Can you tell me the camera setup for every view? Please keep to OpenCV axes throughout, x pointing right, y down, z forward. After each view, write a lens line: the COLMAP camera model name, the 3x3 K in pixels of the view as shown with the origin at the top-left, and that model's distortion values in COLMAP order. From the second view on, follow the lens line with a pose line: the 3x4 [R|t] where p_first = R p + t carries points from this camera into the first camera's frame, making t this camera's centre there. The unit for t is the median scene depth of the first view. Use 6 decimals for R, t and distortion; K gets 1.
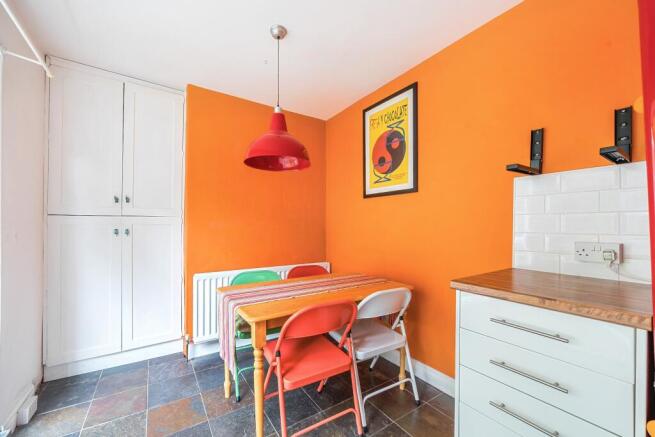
lens RADIAL K [[258.9, 0, 328.6], [0, 258.9, 220.8], [0, 0, 1]] dist [0.001742, 0.000074]
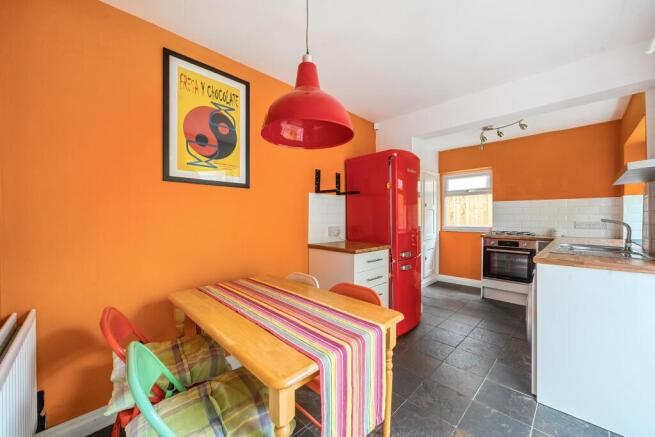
lens RADIAL K [[258.9, 0, 327.1], [0, 258.9, 220.7], [0, 0, 1]] dist [0.001742, 0.000074]
pose [[-0.178790, -0.000703, 0.983887, -0.677579], [-0.010339, 0.999946, -0.001164, 0.015805], [-0.983833, -0.010380, -0.178787, 0.795403]]
